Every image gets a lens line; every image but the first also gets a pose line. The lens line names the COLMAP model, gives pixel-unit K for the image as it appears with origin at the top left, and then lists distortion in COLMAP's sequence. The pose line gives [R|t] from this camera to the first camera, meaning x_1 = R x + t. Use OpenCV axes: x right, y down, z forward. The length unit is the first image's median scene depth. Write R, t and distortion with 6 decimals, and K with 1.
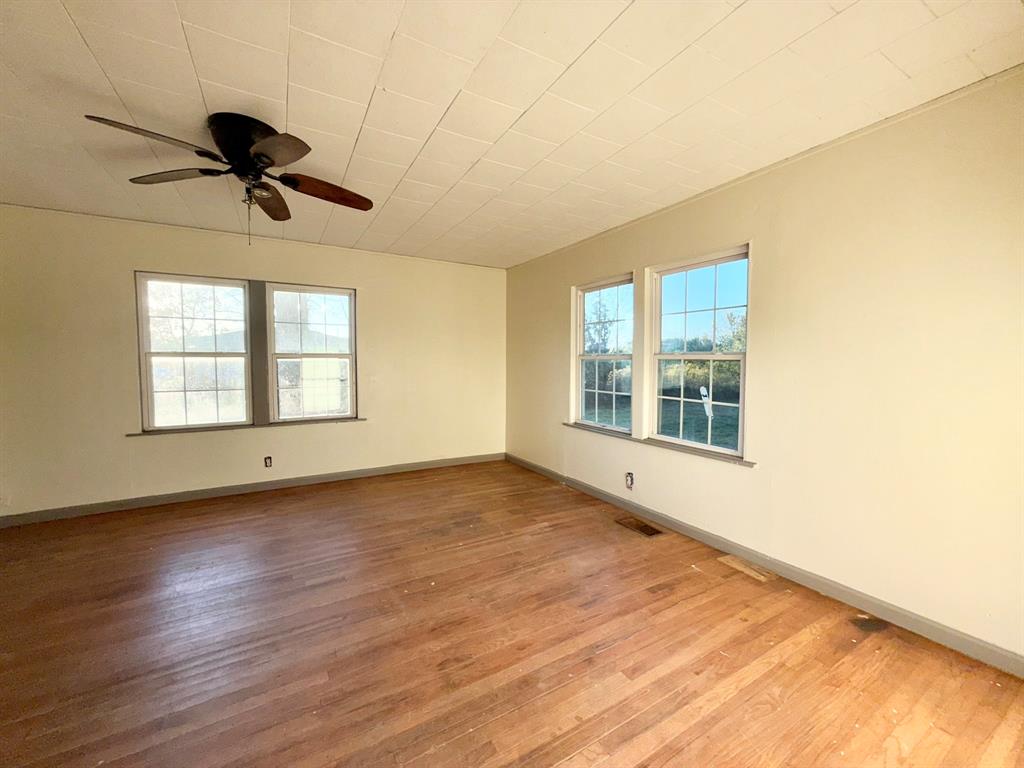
lens RADIAL K [[407.5, 0, 511.1], [0, 407.5, 381.0], [0, 0, 1]] dist [0.000655, 0.000380]
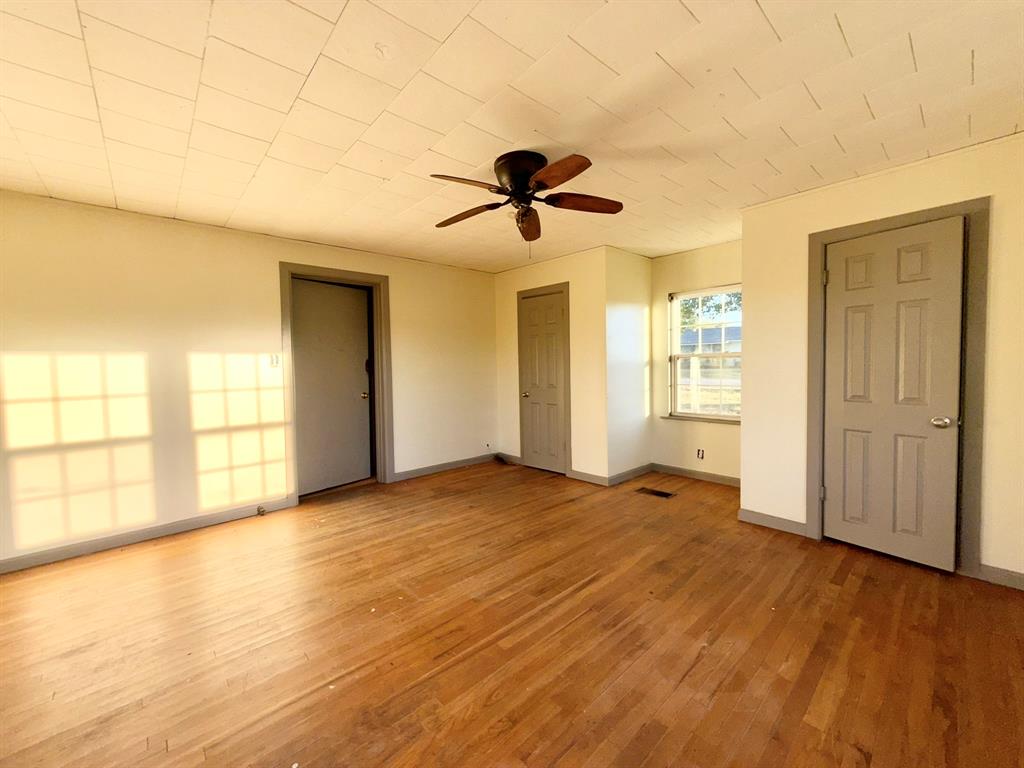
lens RADIAL K [[407.5, 0, 511.1], [0, 407.5, 381.0], [0, 0, 1]] dist [0.000655, 0.000380]
pose [[-0.979769, 0.028464, -0.198095, -0.327936], [0.011229, 0.996093, 0.087589, -0.085541], [0.199815, 0.083592, -0.976261, 1.899101]]
